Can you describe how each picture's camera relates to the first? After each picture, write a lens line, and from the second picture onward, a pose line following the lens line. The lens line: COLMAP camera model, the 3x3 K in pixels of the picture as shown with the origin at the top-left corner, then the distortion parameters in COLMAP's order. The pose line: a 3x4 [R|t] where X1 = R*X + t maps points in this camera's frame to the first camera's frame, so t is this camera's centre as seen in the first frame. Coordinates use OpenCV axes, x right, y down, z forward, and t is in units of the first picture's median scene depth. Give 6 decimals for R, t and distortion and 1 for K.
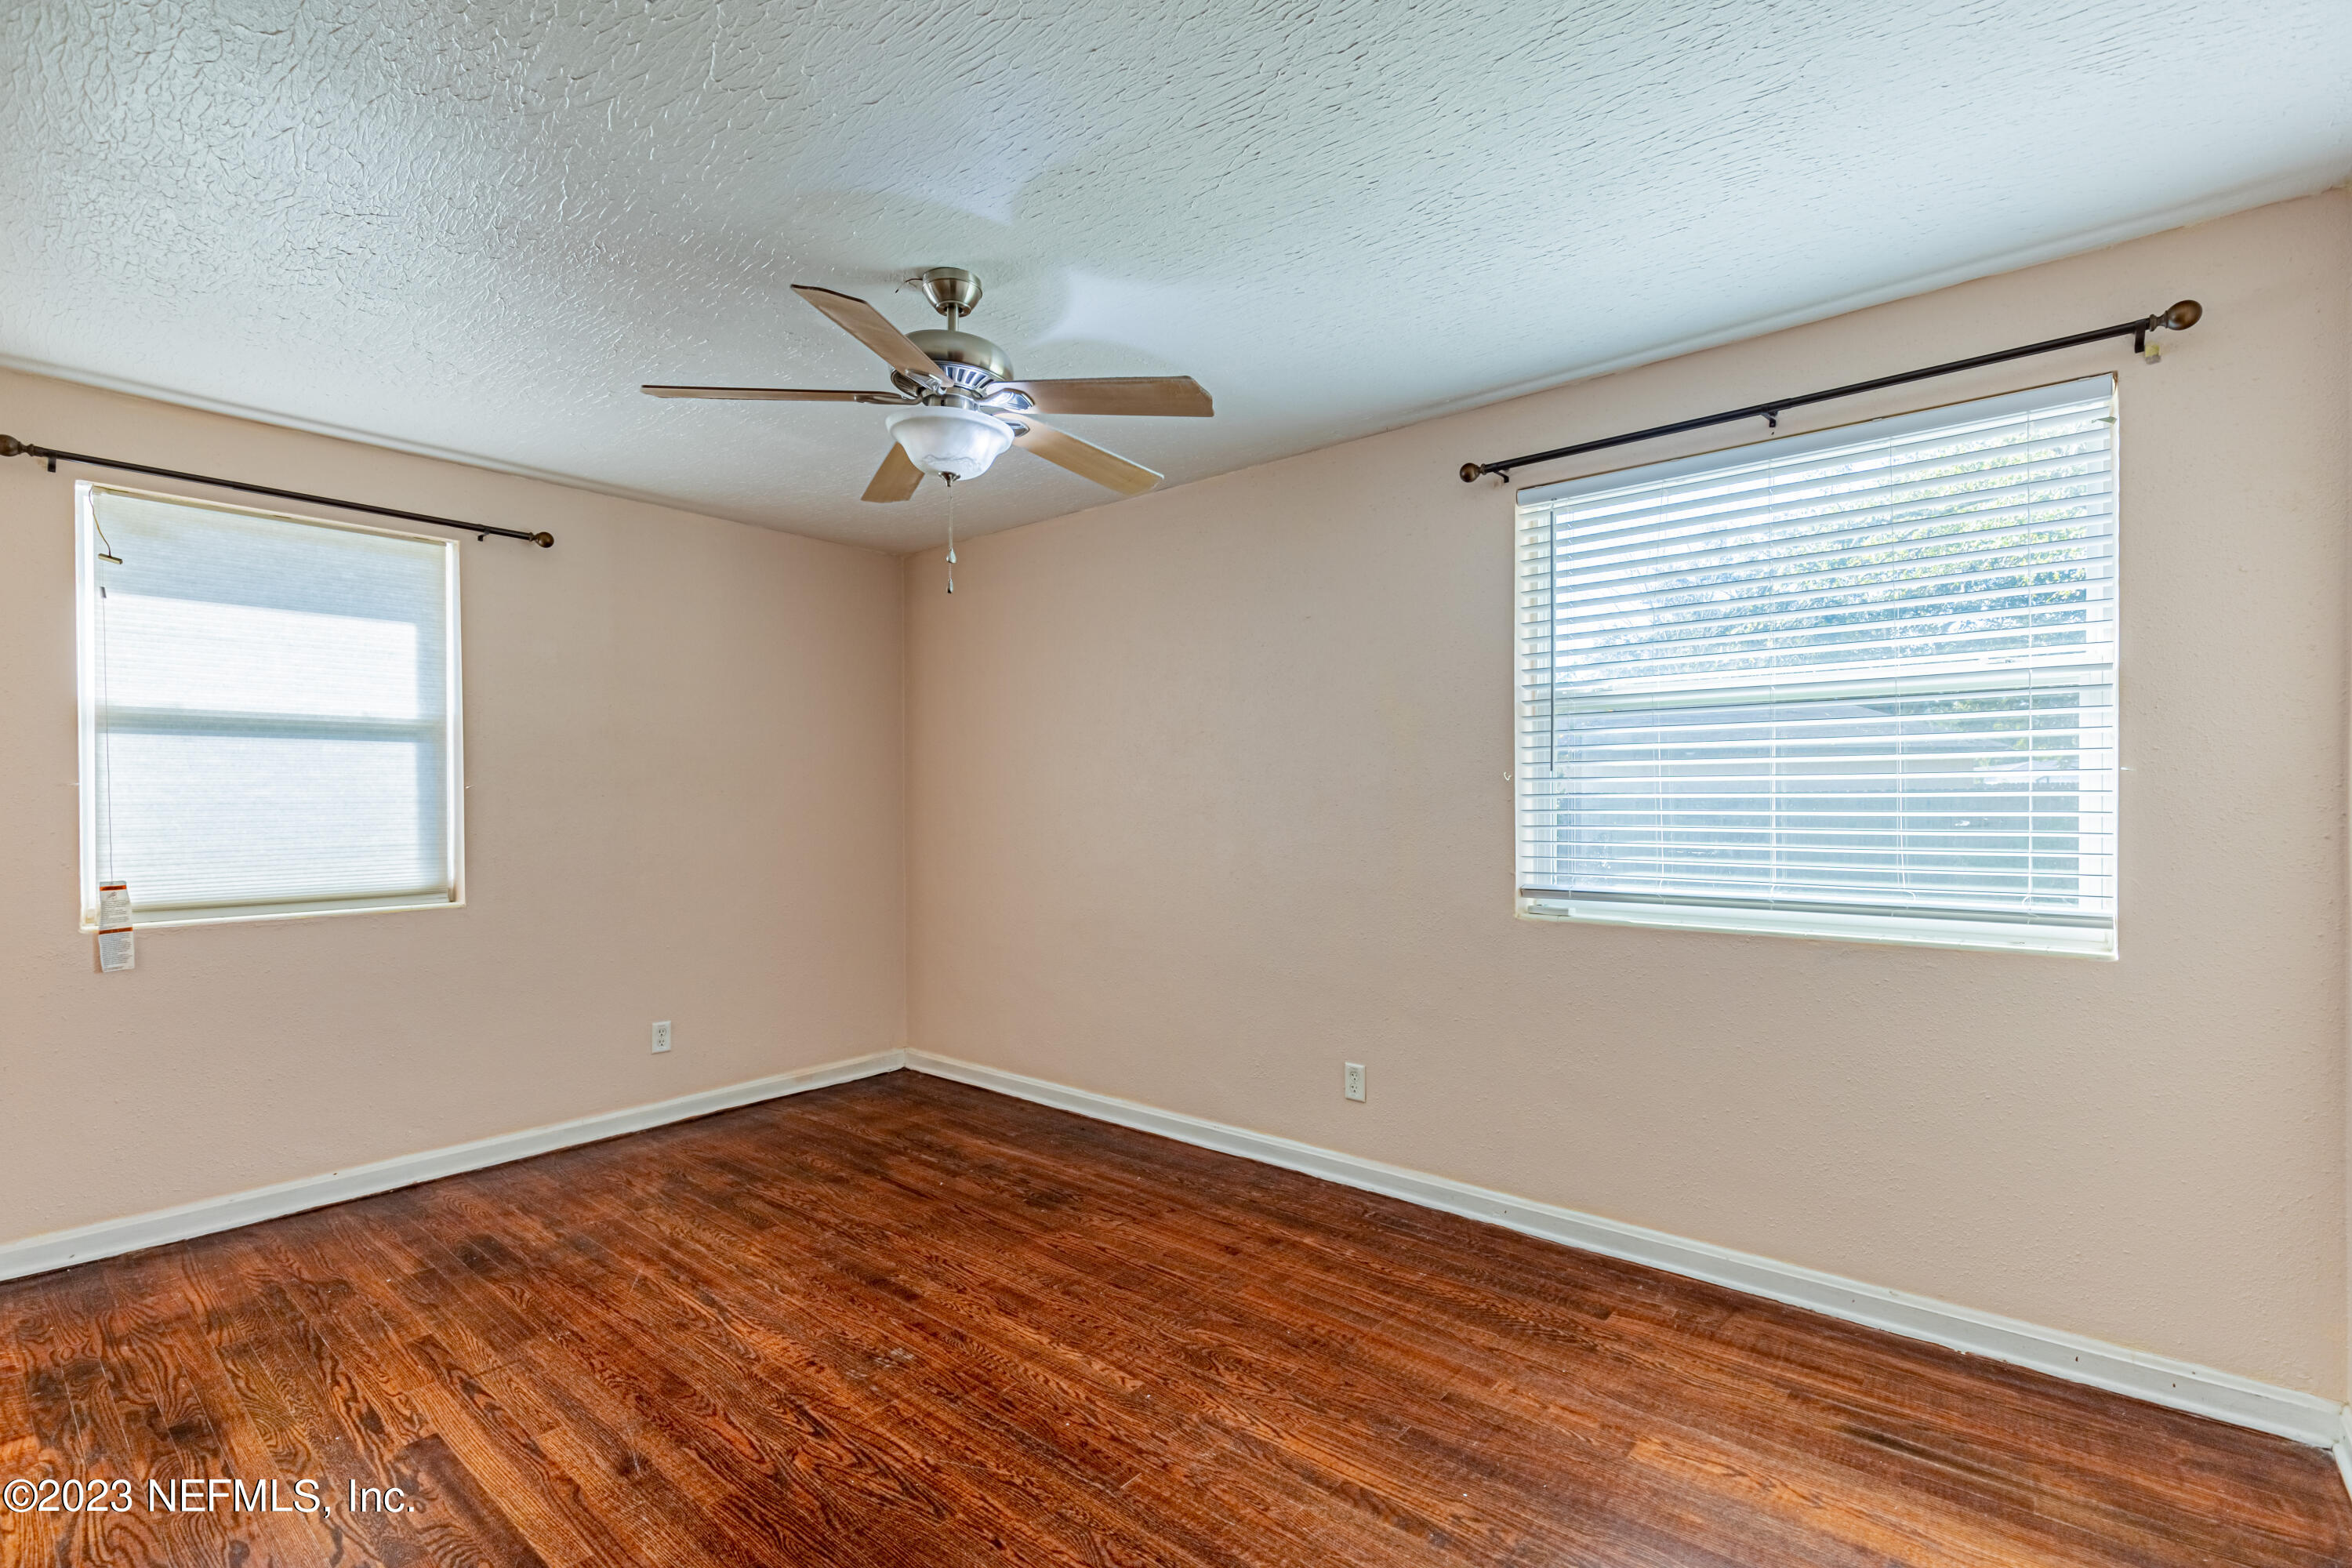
lens RADIAL K [[1056.6, 0, 1184.4], [0, 1056.6, 801.7], [0, 0, 1]] dist [0.009308, -0.000426]
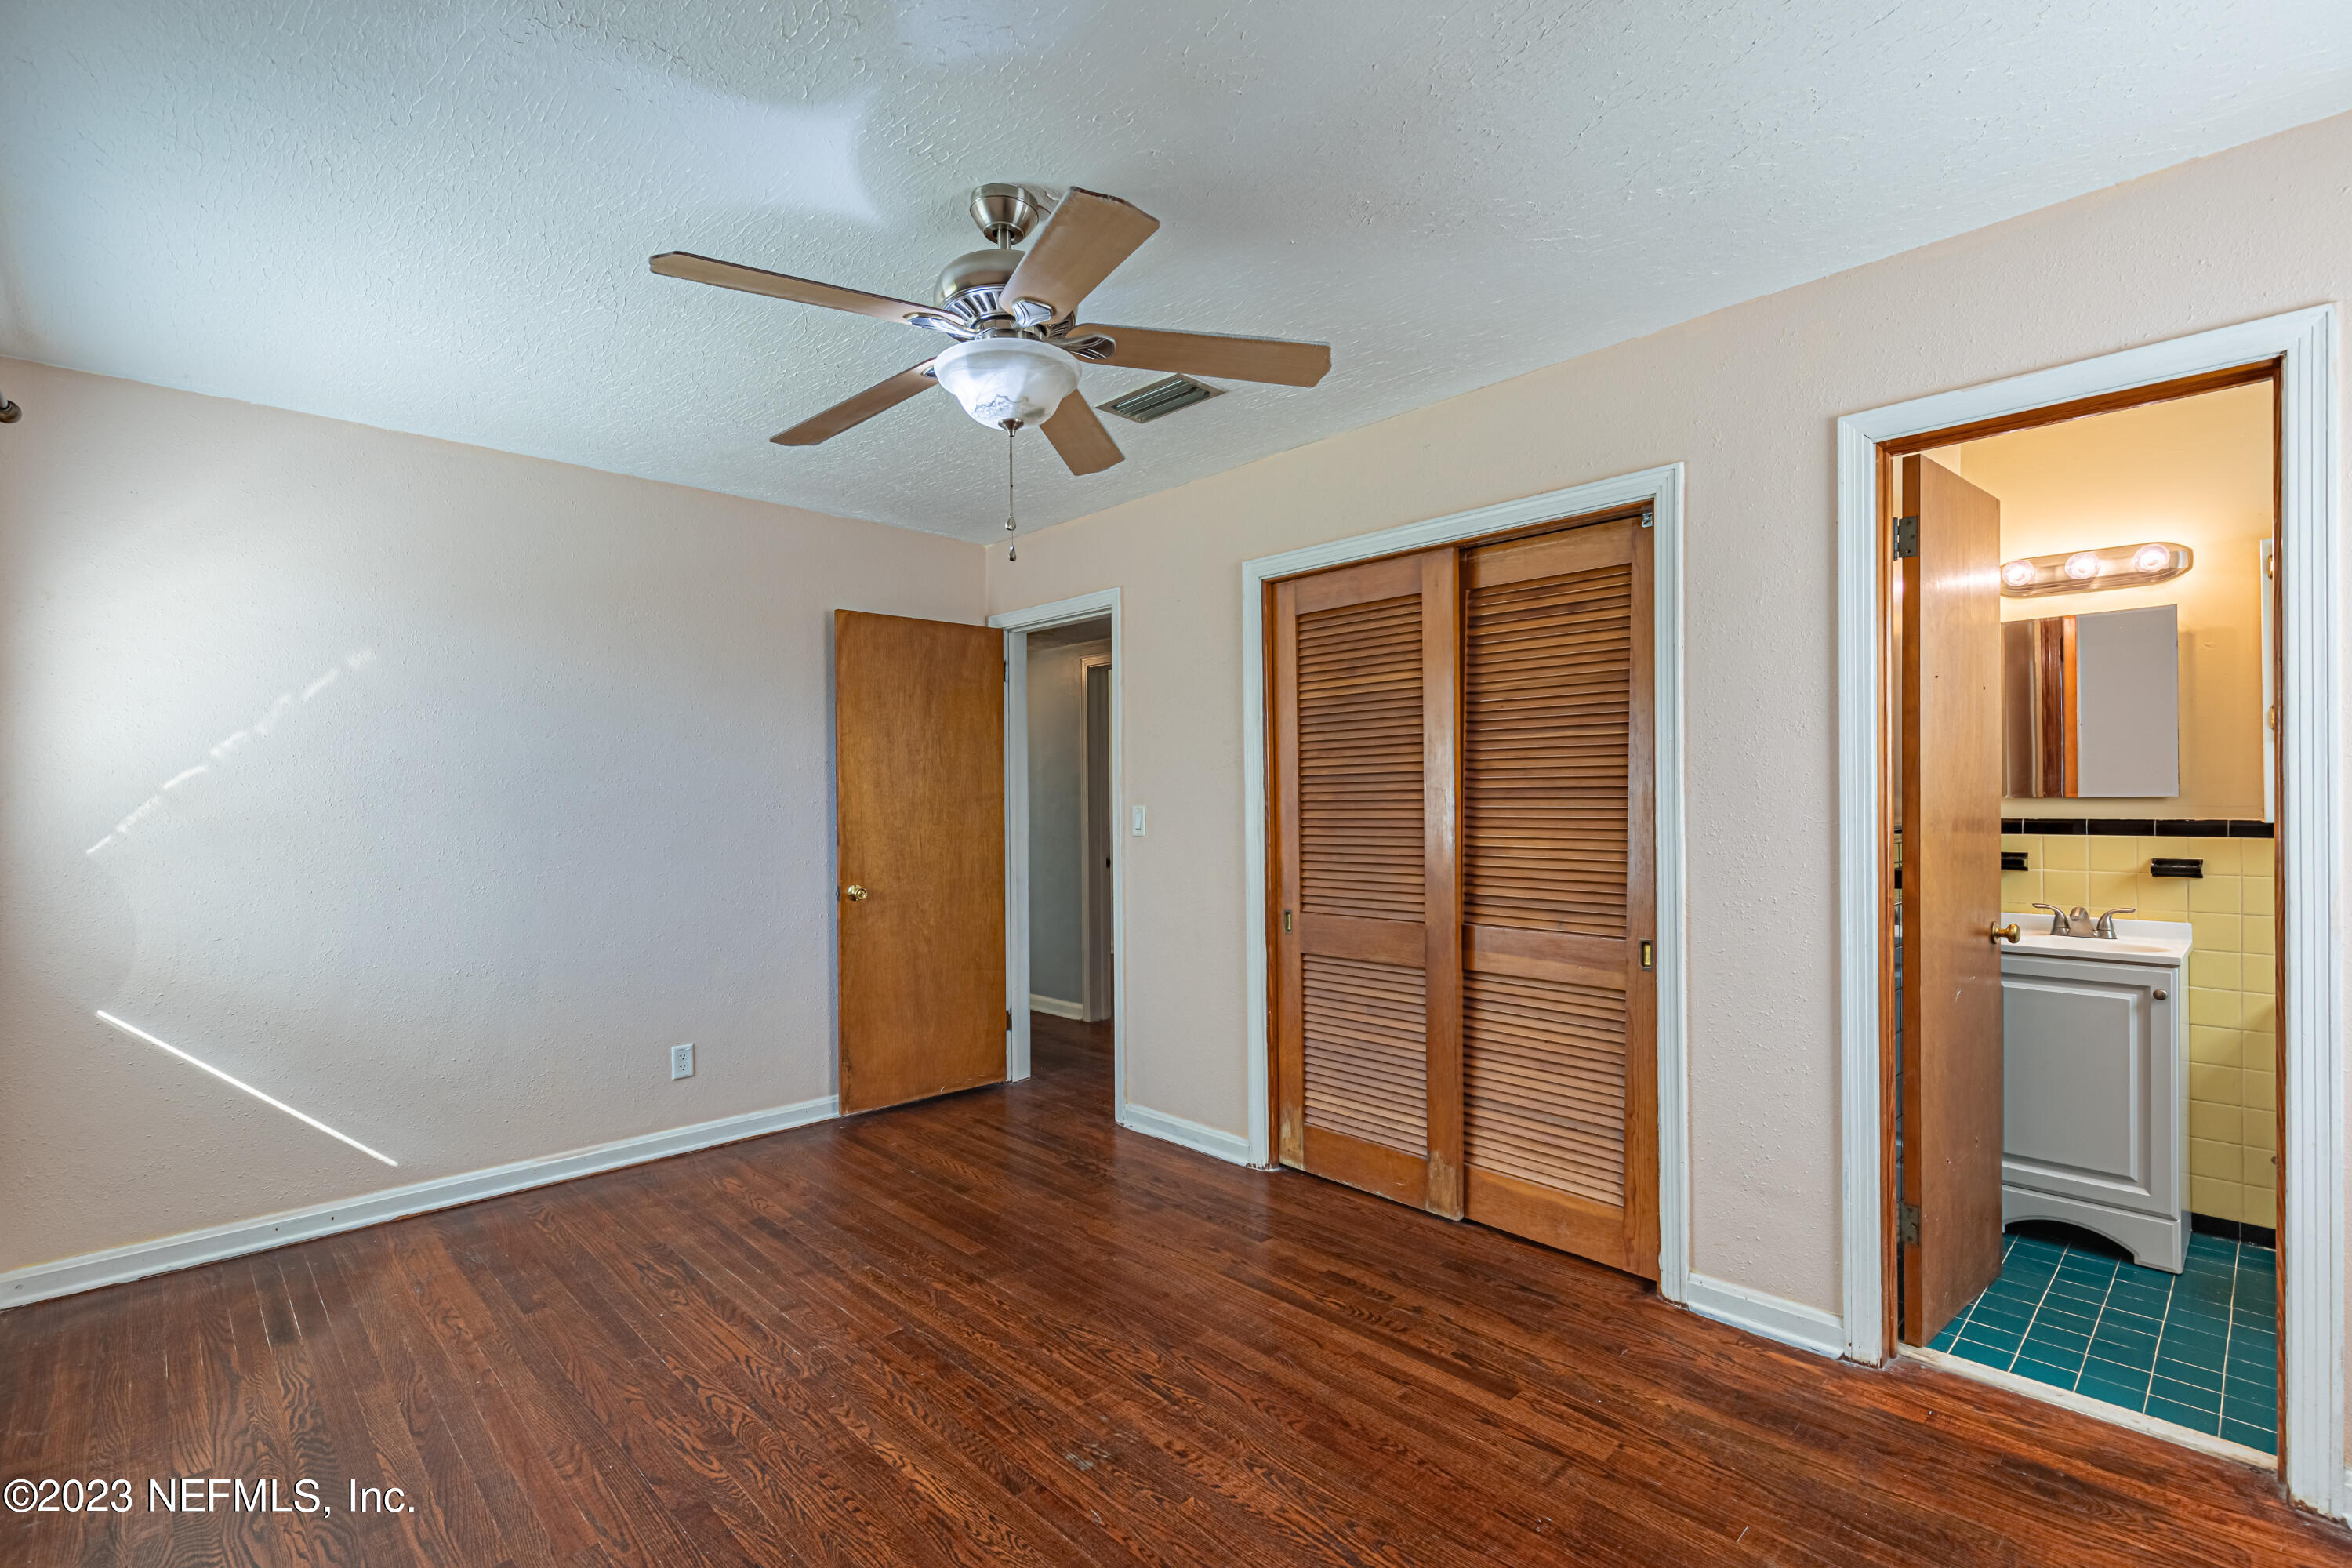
lens RADIAL K [[1056.6, 0, 1184.4], [0, 1056.6, 801.7], [0, 0, 1]] dist [0.009308, -0.000426]
pose [[-0.994964, 0.014399, 0.099190, -0.371894], [0.014804, 0.999885, 0.003352, -0.001907], [-0.099130, 0.004803, -0.995063, 1.542766]]
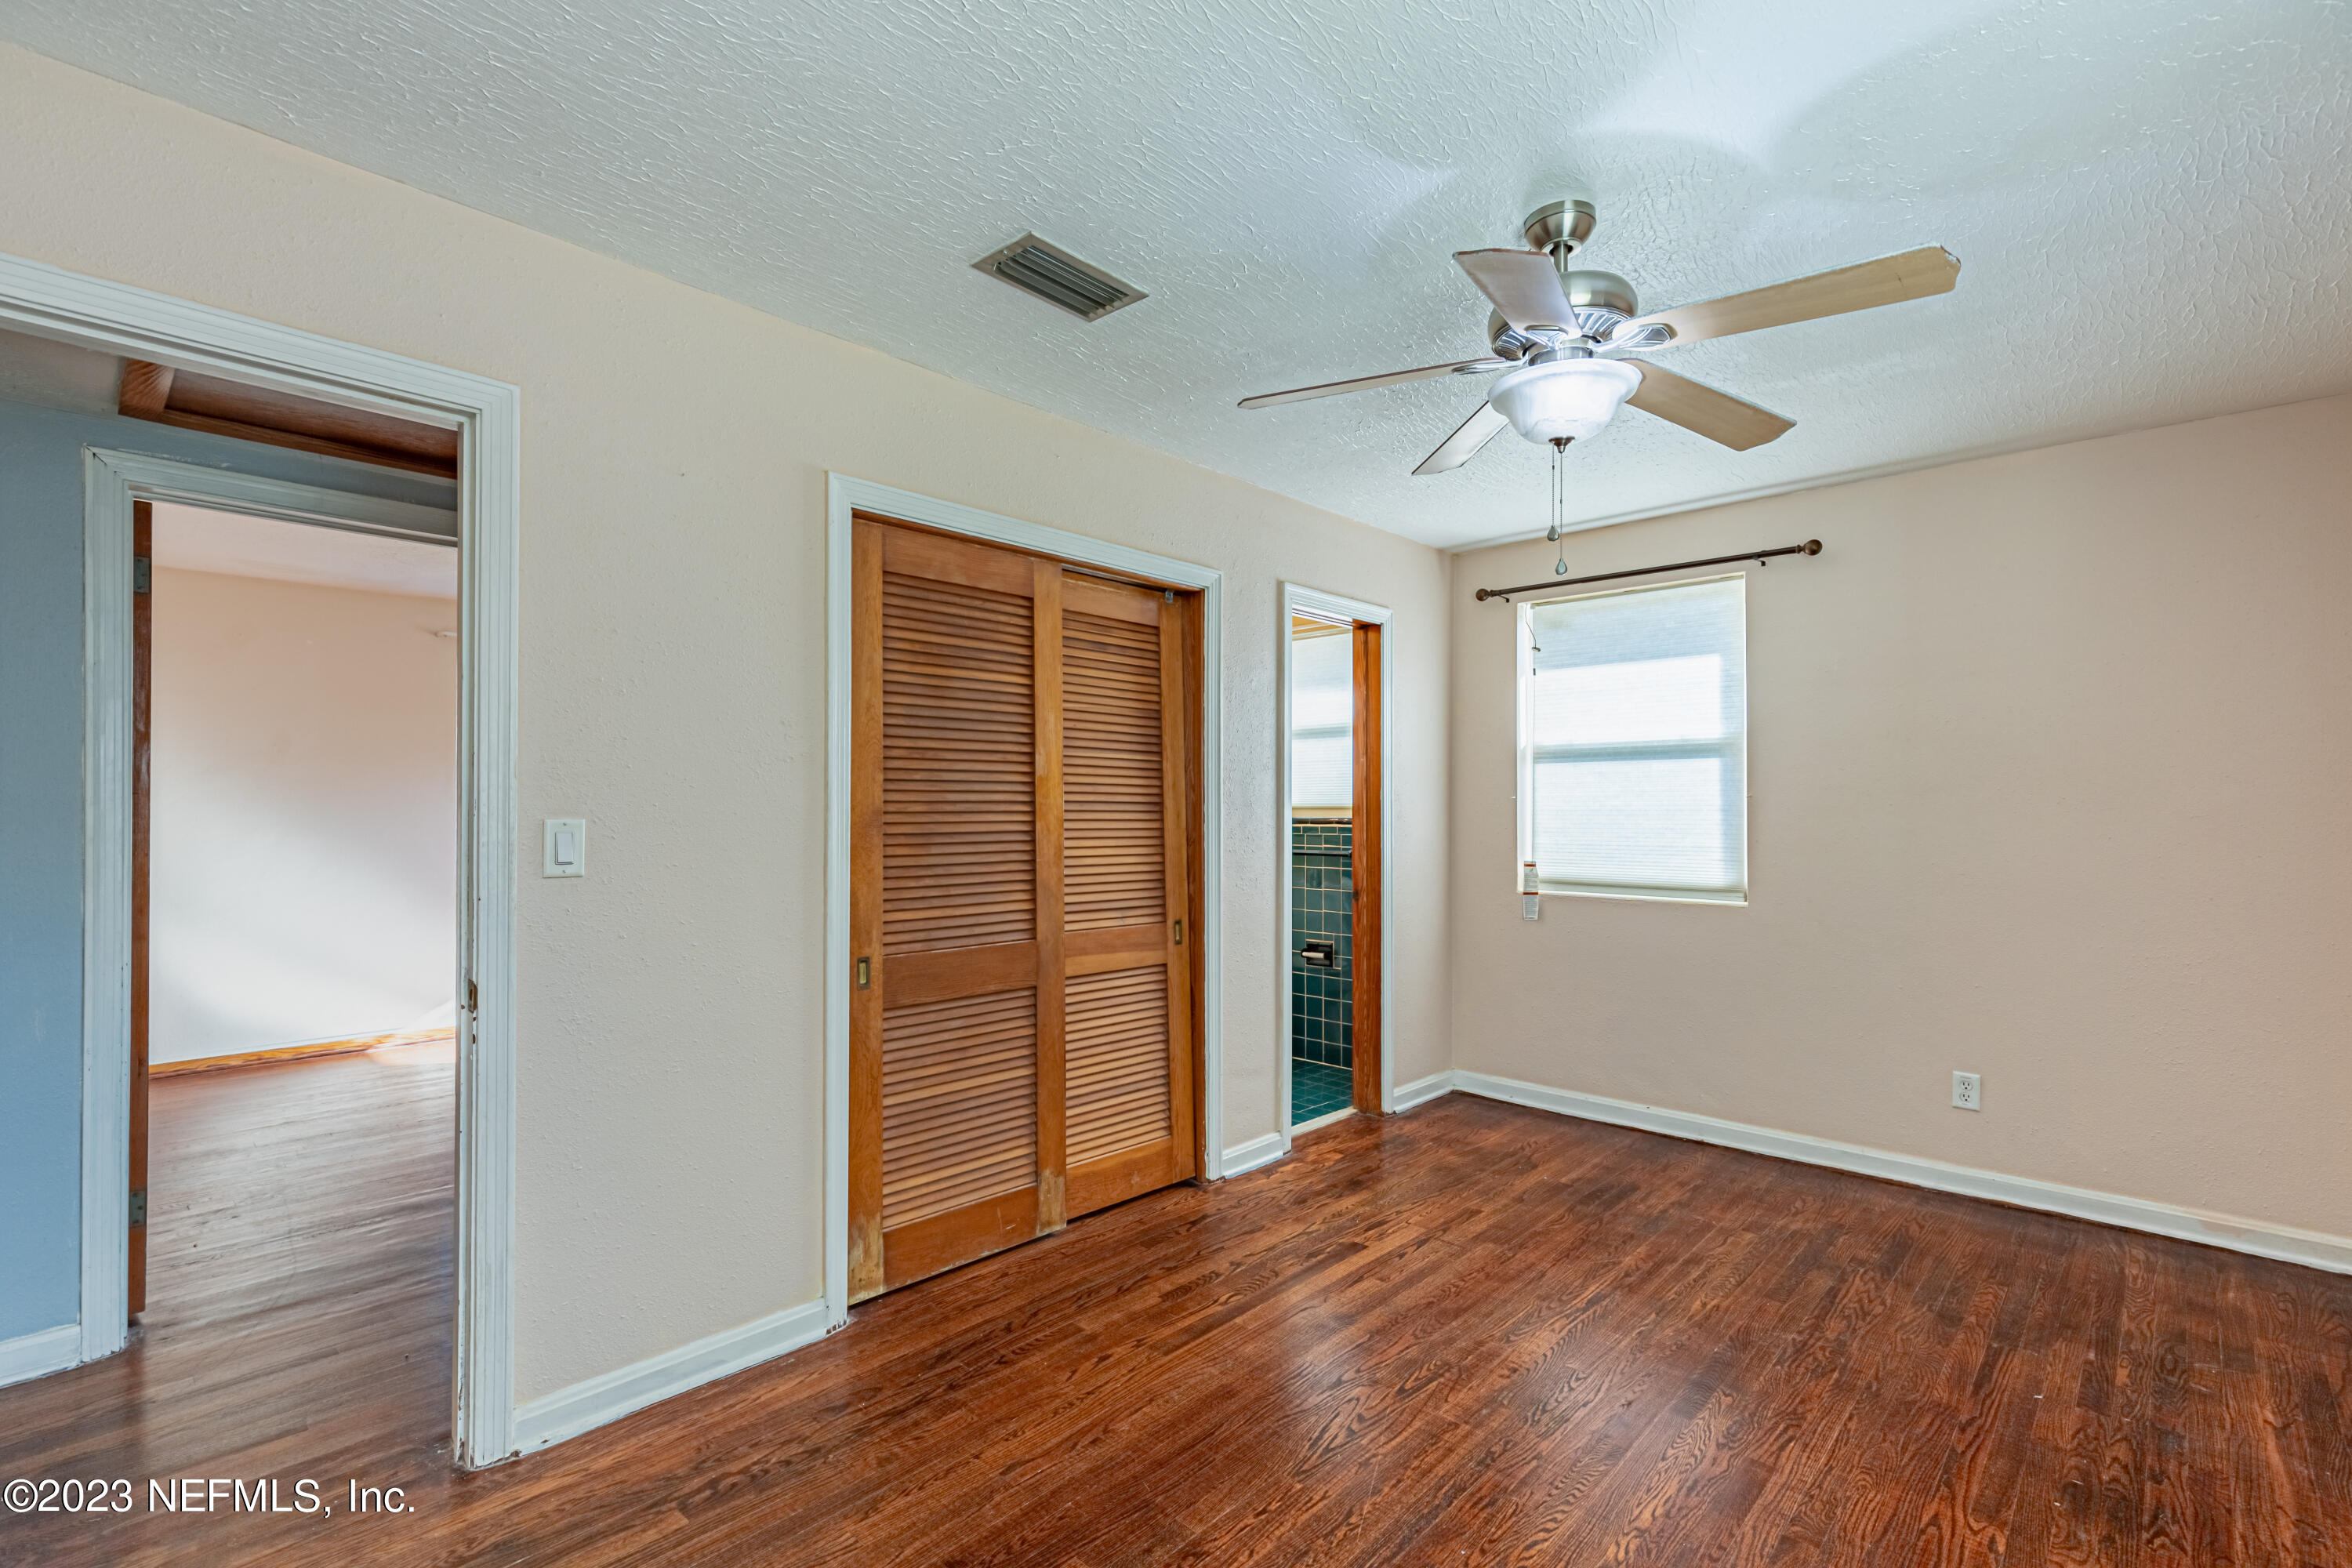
lens RADIAL K [[1056.6, 0, 1184.4], [0, 1056.6, 801.7], [0, 0, 1]] dist [0.009308, -0.000426]
pose [[-0.054128, -0.002660, -0.998530, 0.558750], [-0.004103, 0.999989, -0.002441, -0.004583], [0.998526, 0.003965, -0.054138, 0.616540]]
